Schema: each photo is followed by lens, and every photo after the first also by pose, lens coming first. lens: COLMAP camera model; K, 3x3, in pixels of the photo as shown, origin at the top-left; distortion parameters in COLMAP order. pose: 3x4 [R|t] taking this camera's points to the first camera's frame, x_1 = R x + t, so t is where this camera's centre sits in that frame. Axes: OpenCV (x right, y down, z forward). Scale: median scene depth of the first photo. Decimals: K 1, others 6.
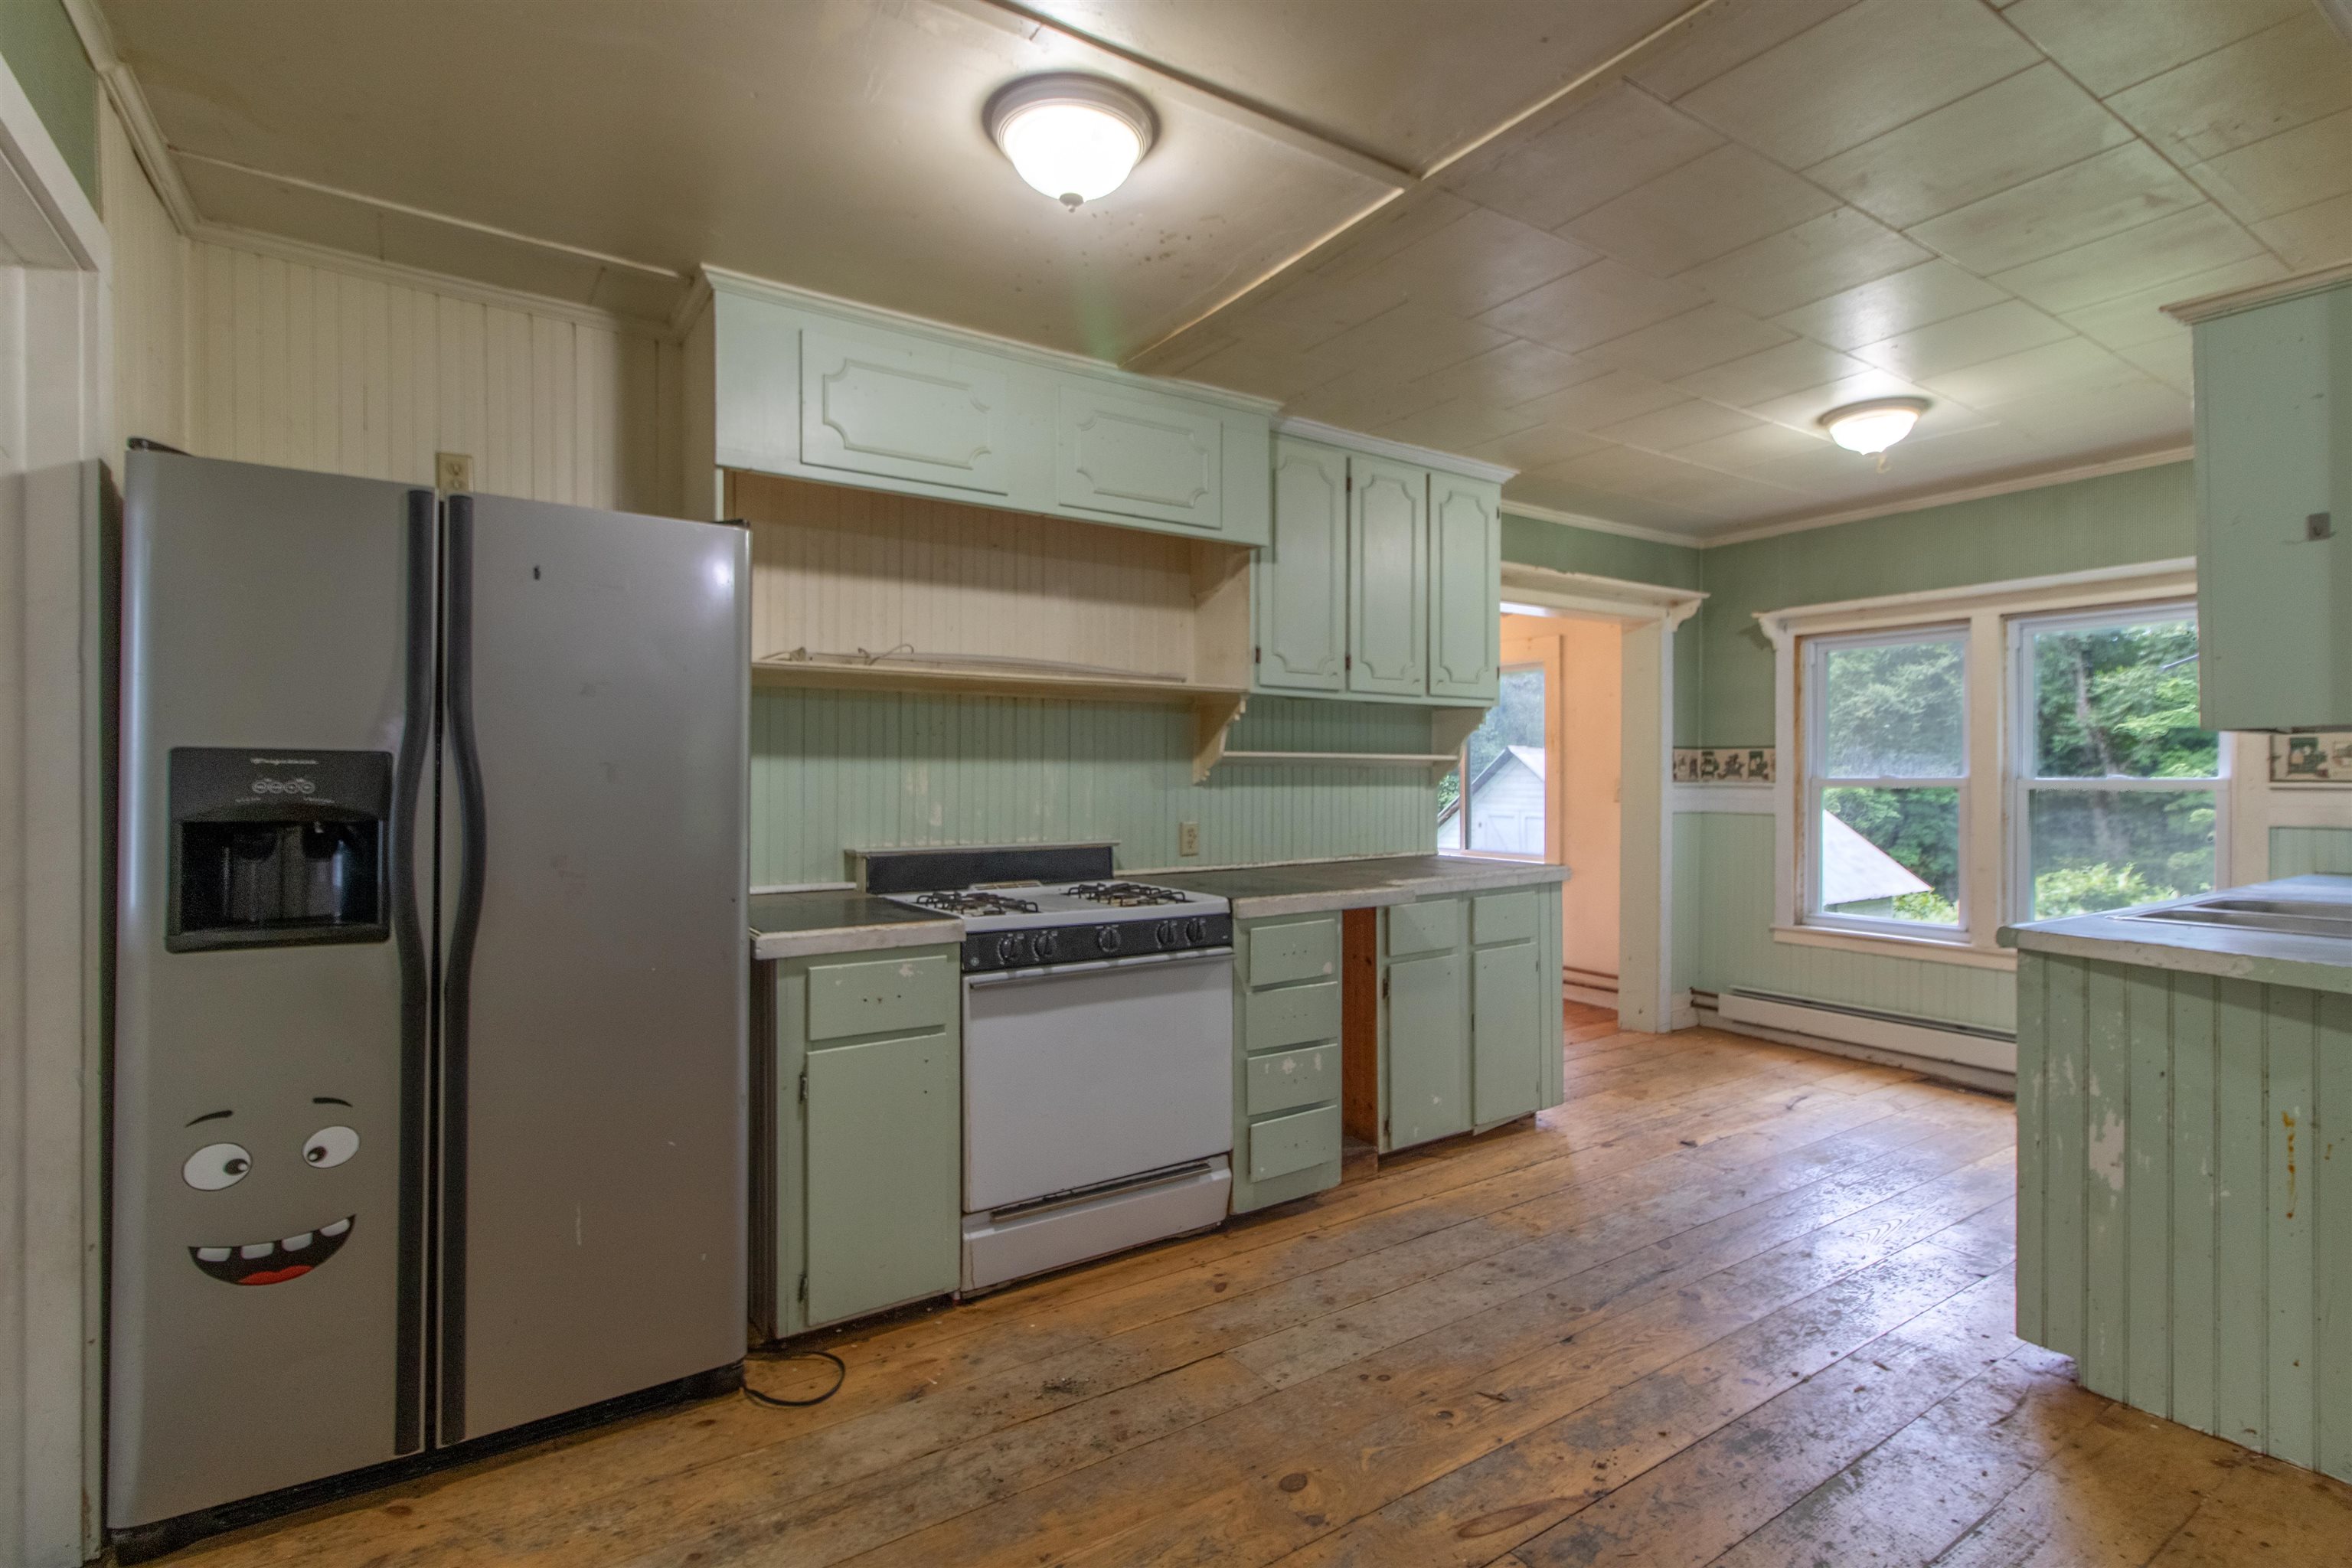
lens RADIAL K [[1112.3, 0, 1132.7], [0, 1112.3, 781.8], [0, 0, 1]] dist [-0.000037, 0.000454]
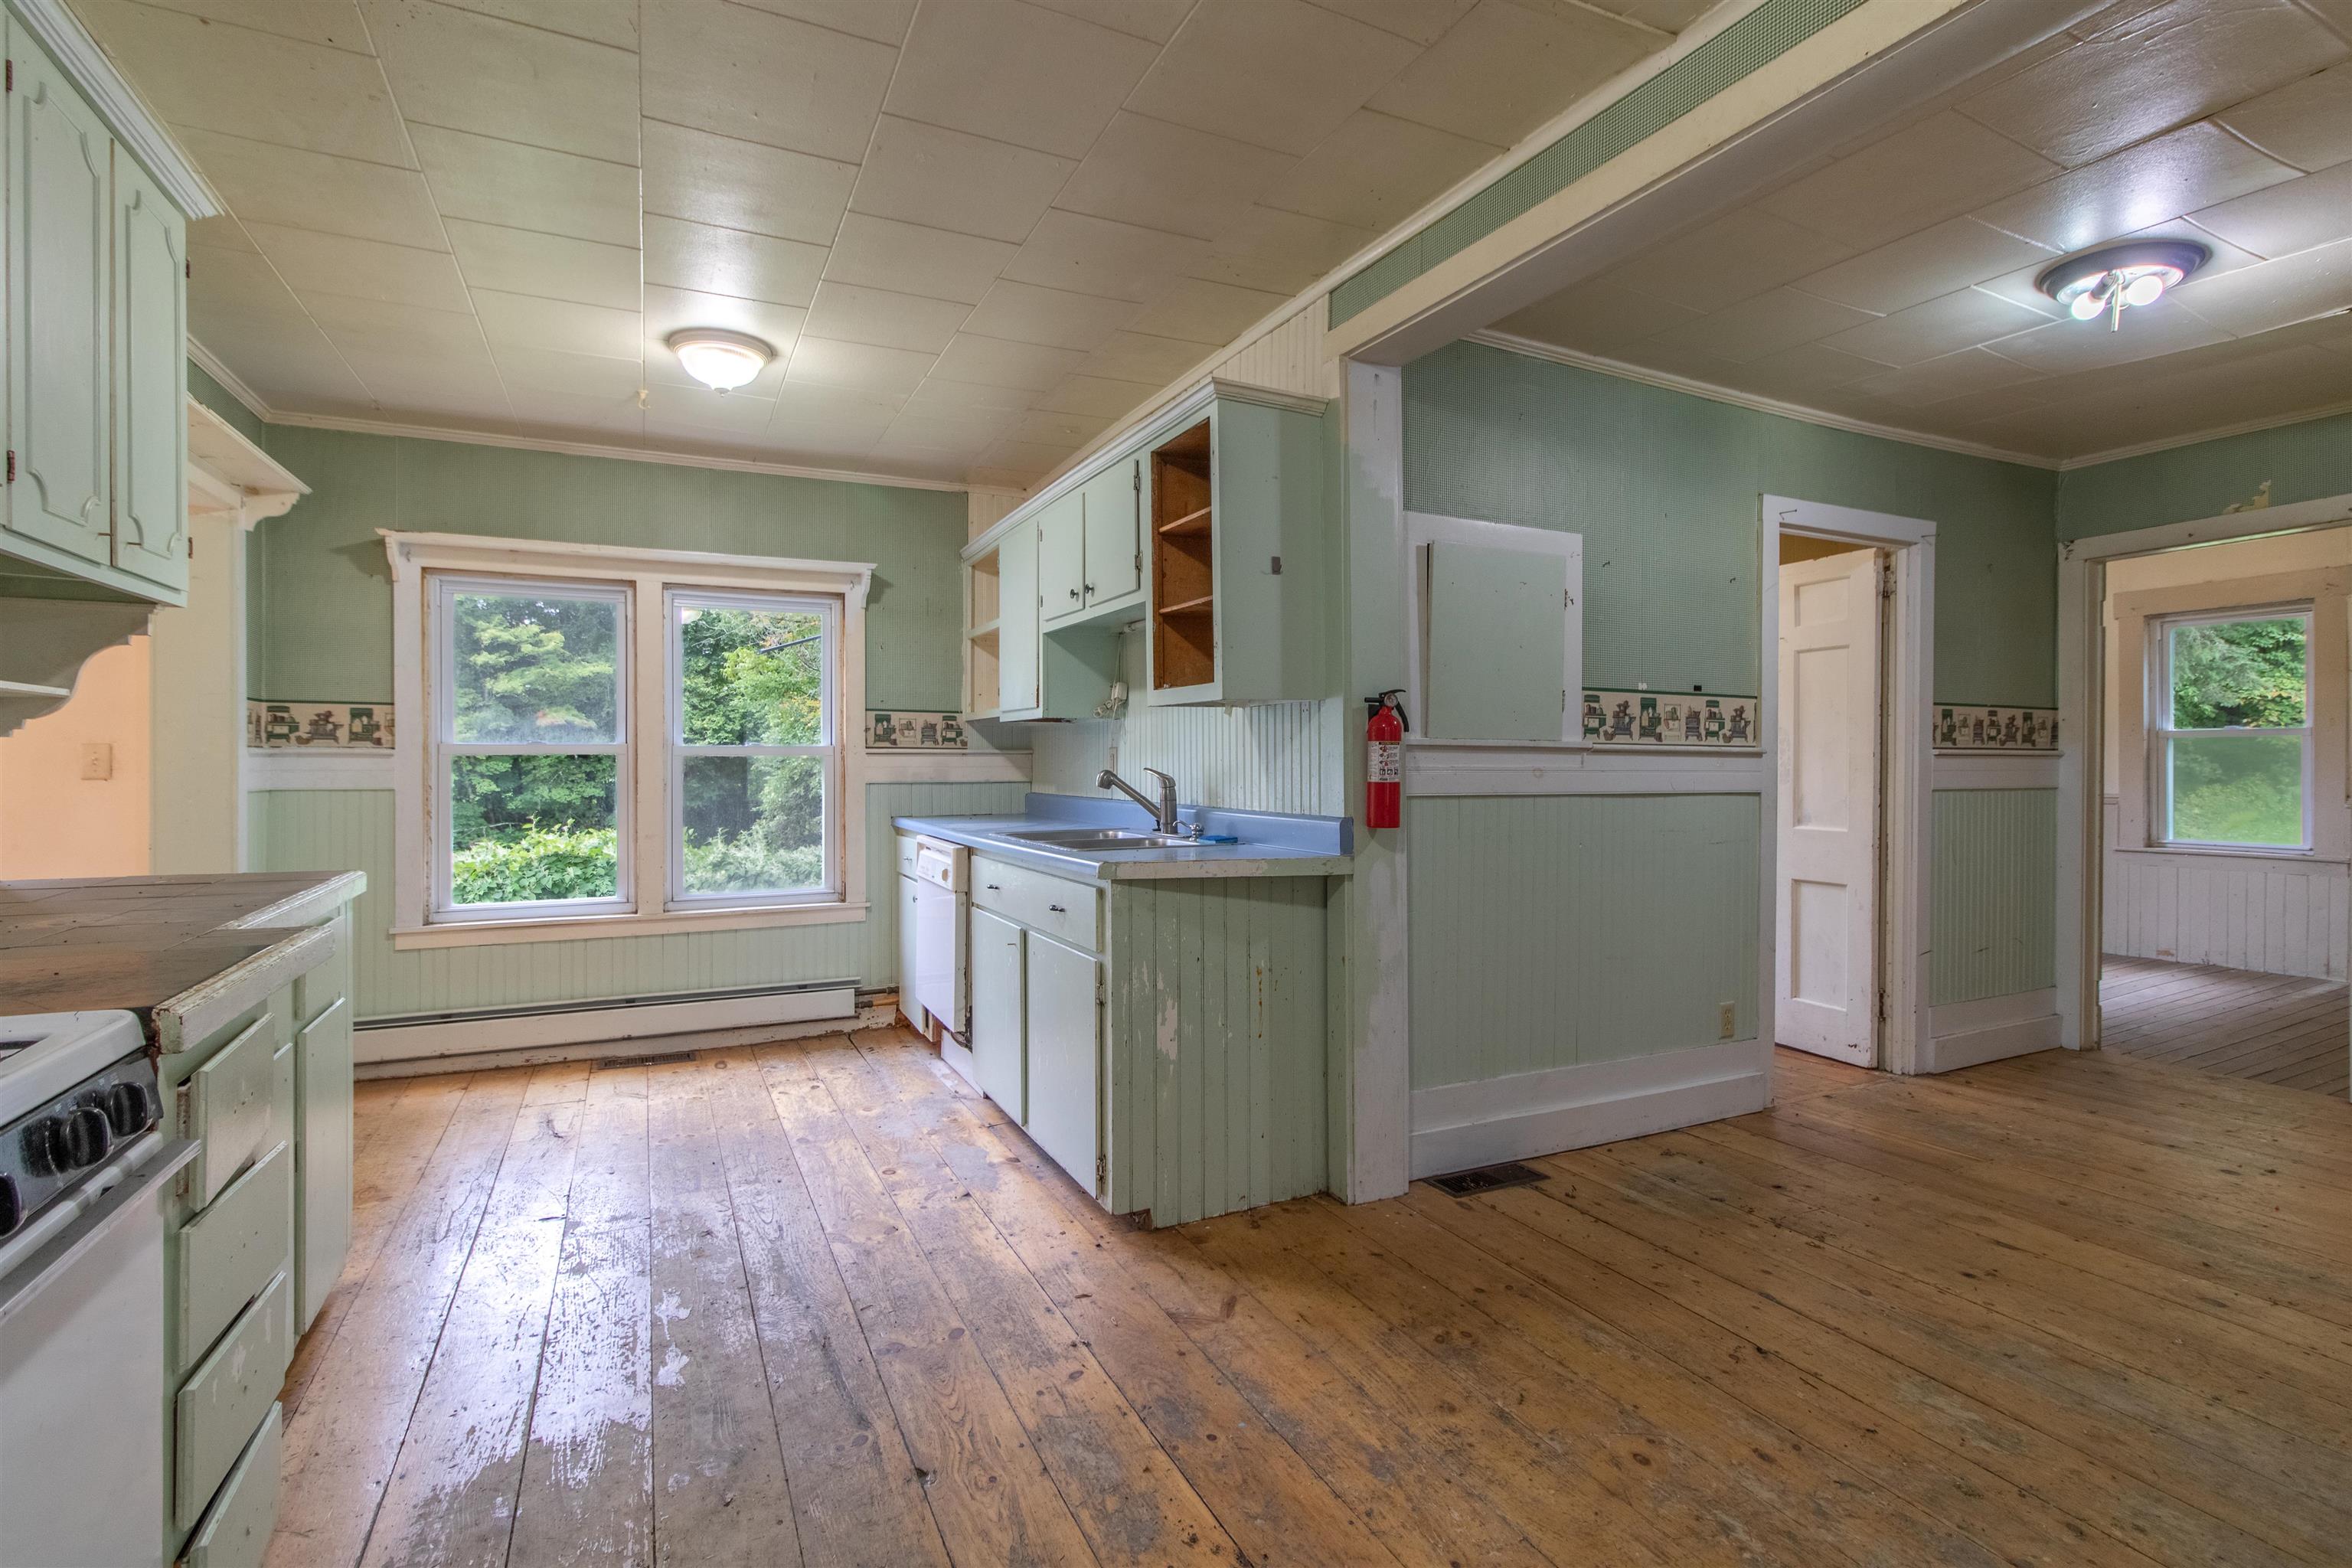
lens RADIAL K [[1118.3, 0, 1228.6], [0, 1118.3, 765.6], [0, 0, 1]] dist [-0.000919, 0.000368]
pose [[0.093762, -0.006153, 0.995576, -0.217991], [0.004267, 0.999974, 0.005778, 0.014500], [-0.995585, 0.003706, 0.093786, 0.472476]]
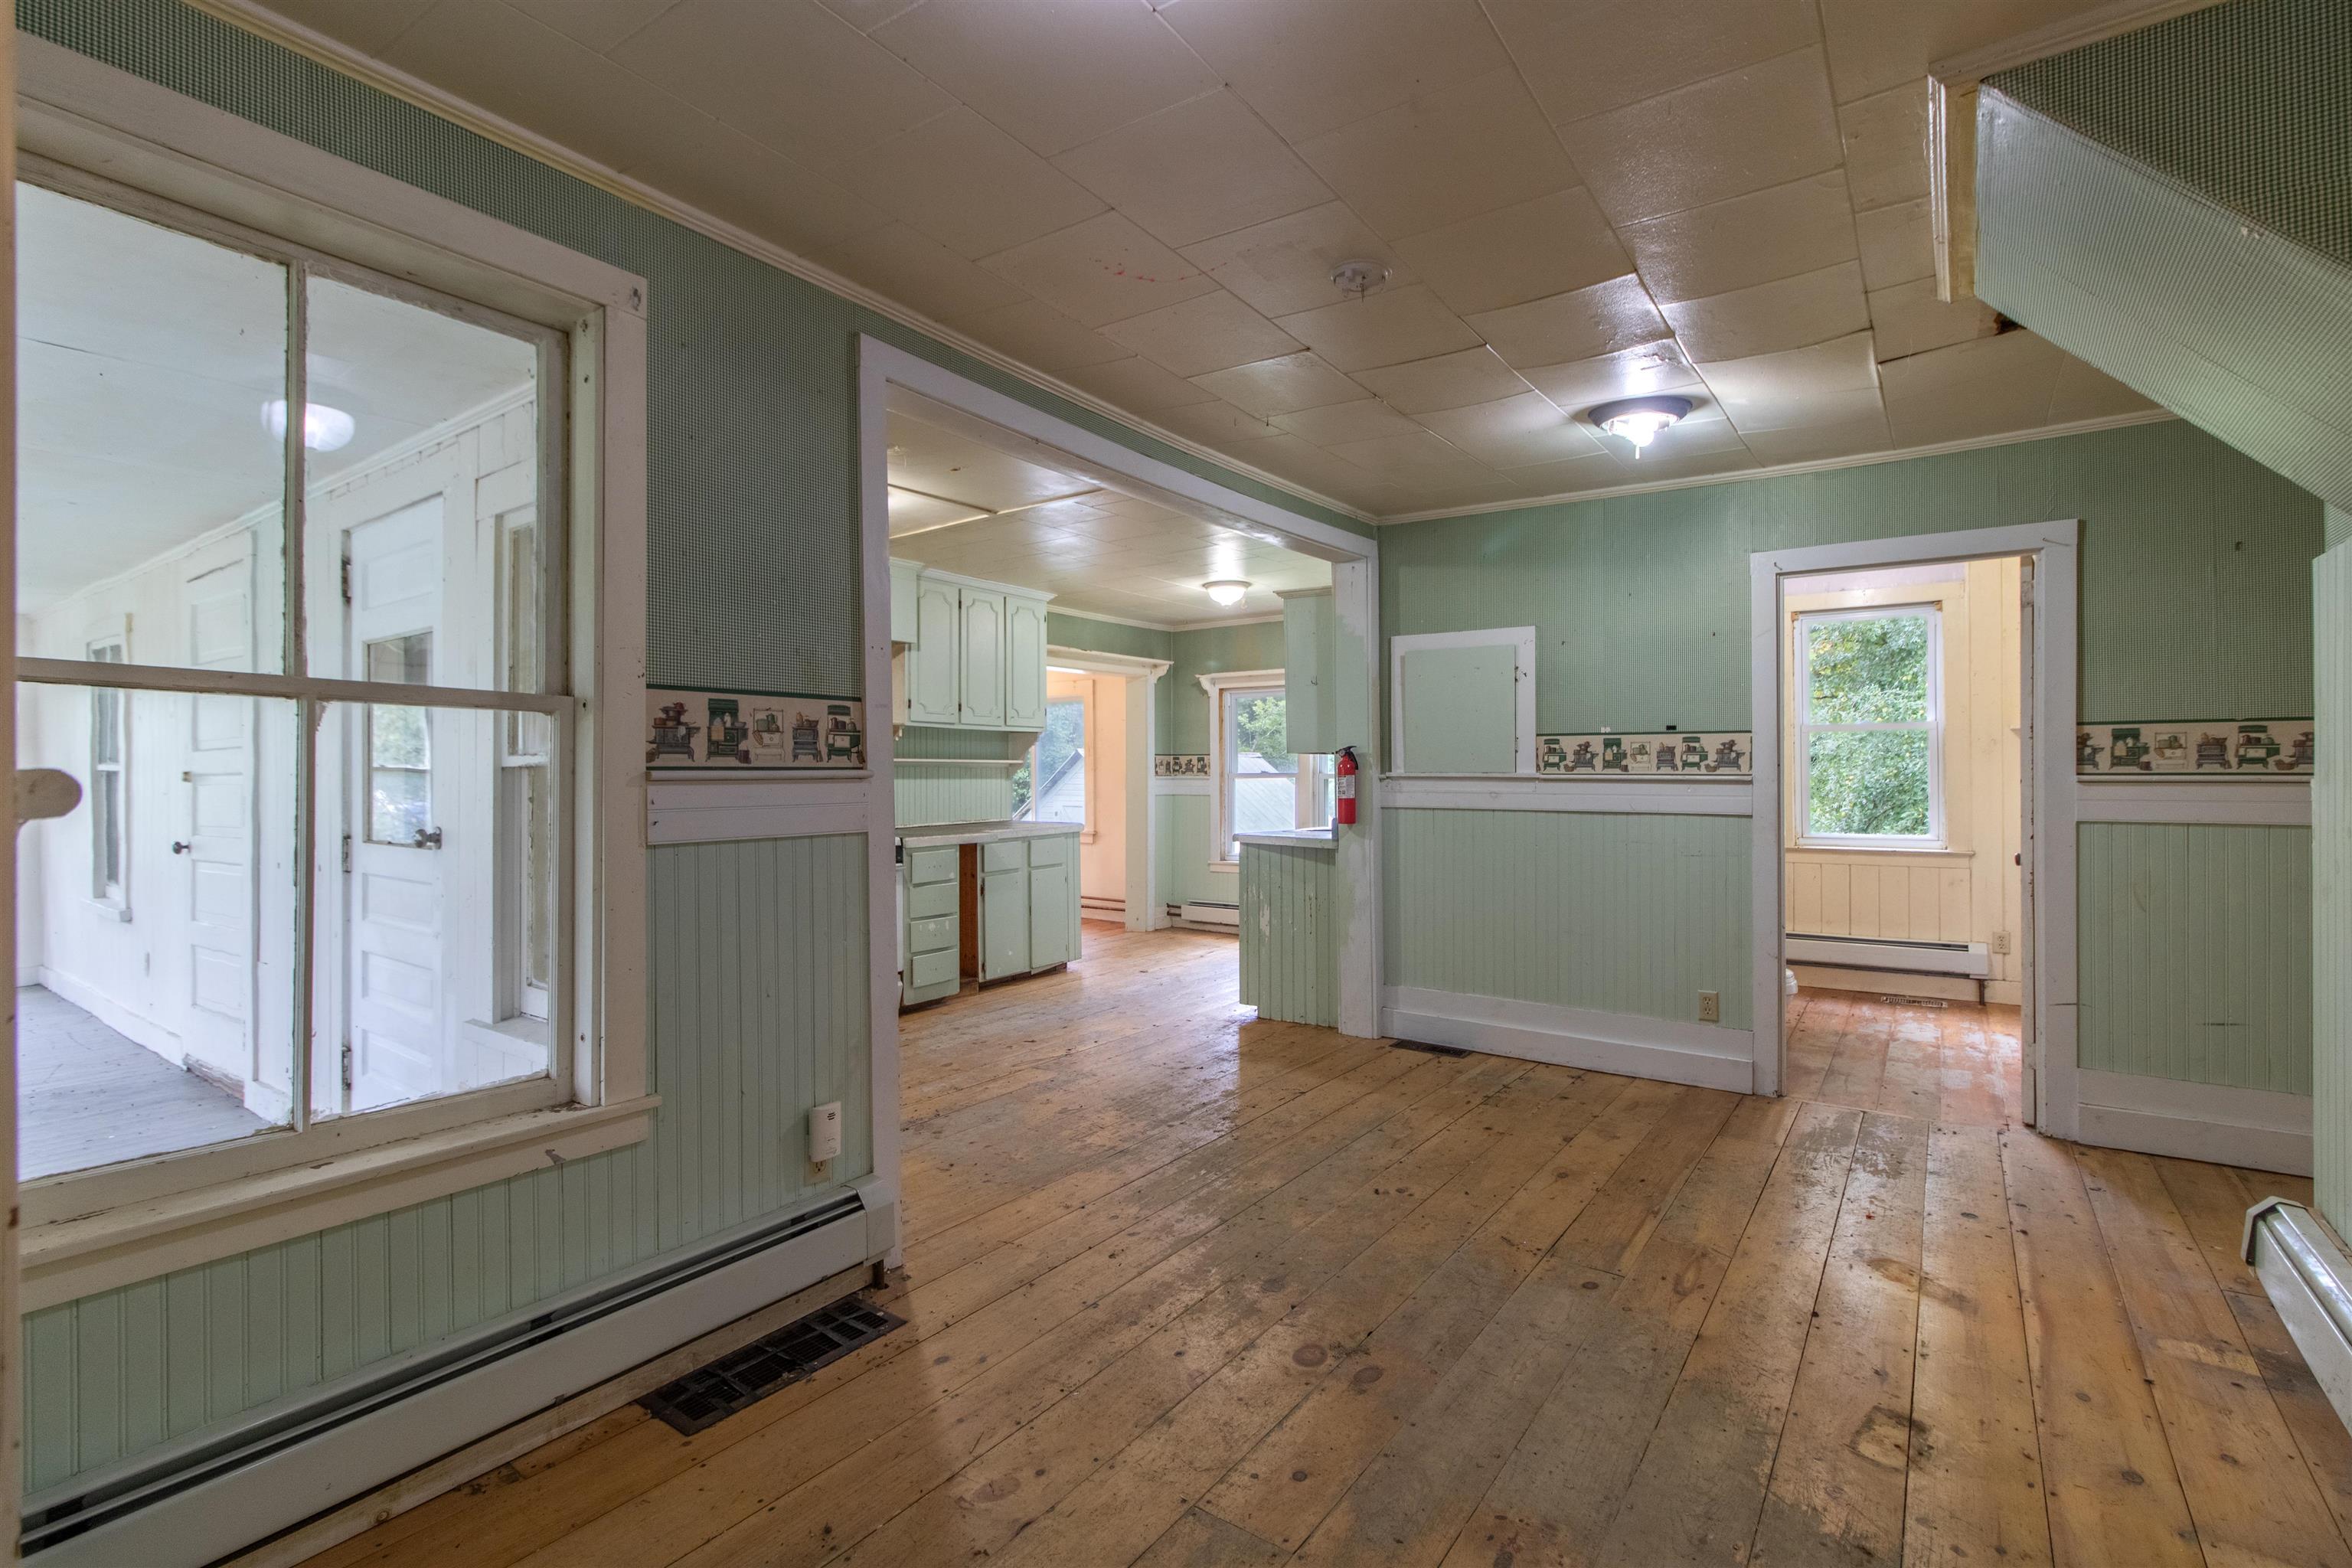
lens RADIAL K [[1108.6, 0, 1124.9], [0, 1108.6, 766.2], [0, 0, 1]] dist [-0.017560, -0.000071]
pose [[0.937517, -0.001391, 0.347937, -0.170301], [0.005740, 0.999918, -0.011468, 0.005867], [-0.347893, 0.012748, 0.937448, -0.723844]]
